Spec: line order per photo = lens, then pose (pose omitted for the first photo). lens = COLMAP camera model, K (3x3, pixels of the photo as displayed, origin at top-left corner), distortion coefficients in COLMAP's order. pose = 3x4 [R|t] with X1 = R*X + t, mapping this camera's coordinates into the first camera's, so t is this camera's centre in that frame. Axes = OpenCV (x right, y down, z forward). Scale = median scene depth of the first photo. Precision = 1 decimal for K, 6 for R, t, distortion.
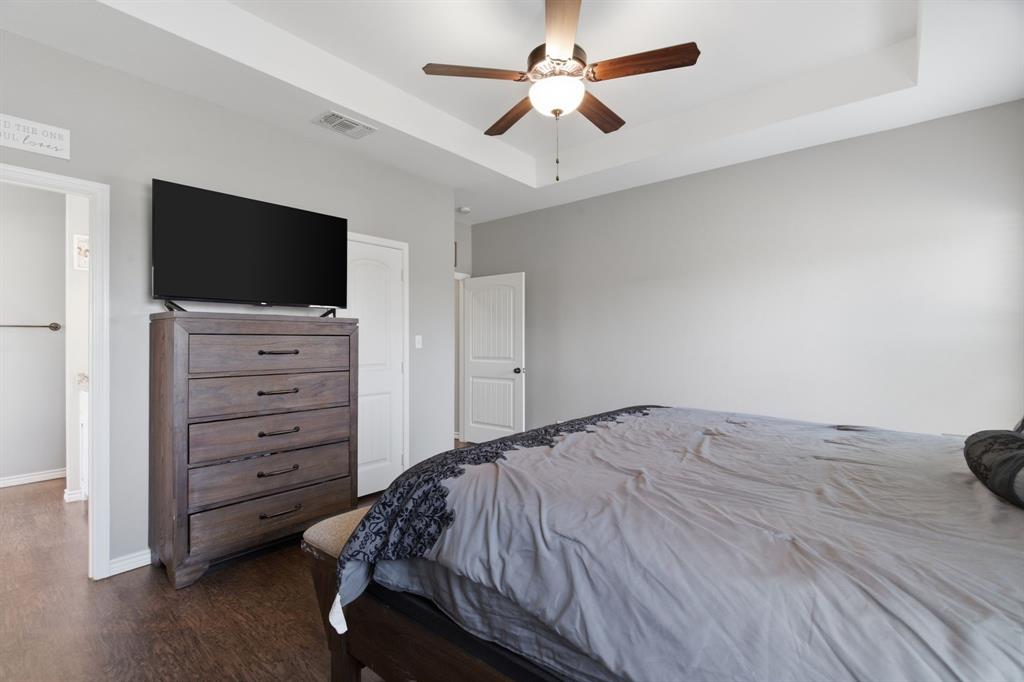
lens RADIAL K [[459.5, 0, 510.6], [0, 459.5, 345.1], [0, 0, 1]] dist [-0.000120, -0.000483]
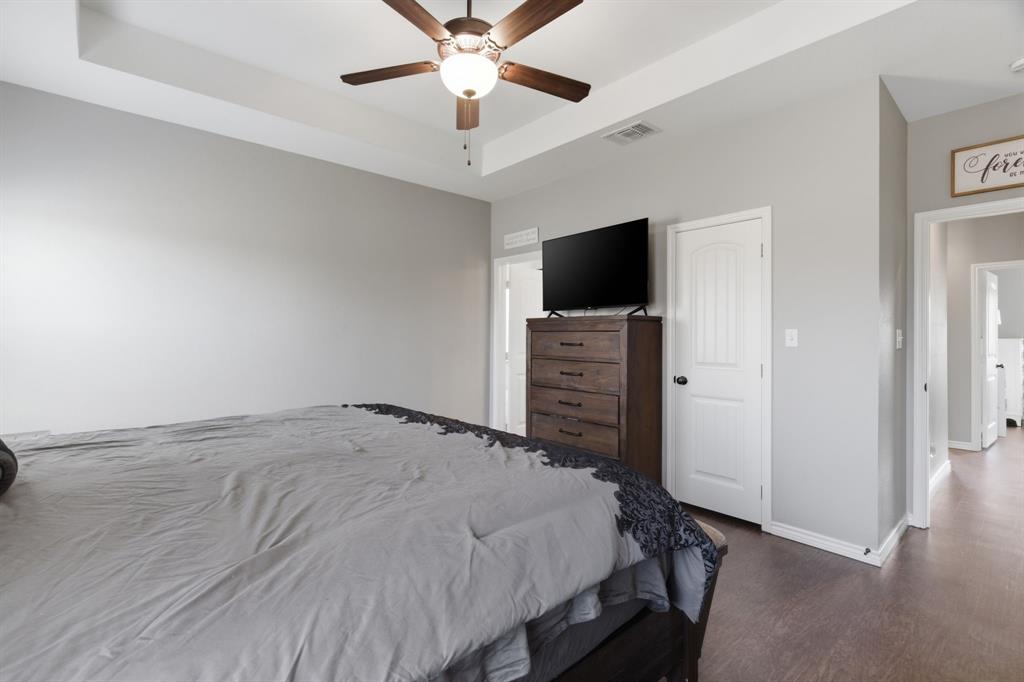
lens RADIAL K [[463.9, 0, 512.0], [0, 463.9, 341.0], [0, 0, 1]] dist [-0.001158, 0.000562]
pose [[-0.146519, 0.010844, -0.989148, 0.848840], [-0.013705, 0.999822, 0.012992, -0.008730], [0.989113, 0.015459, -0.146344, 1.010758]]
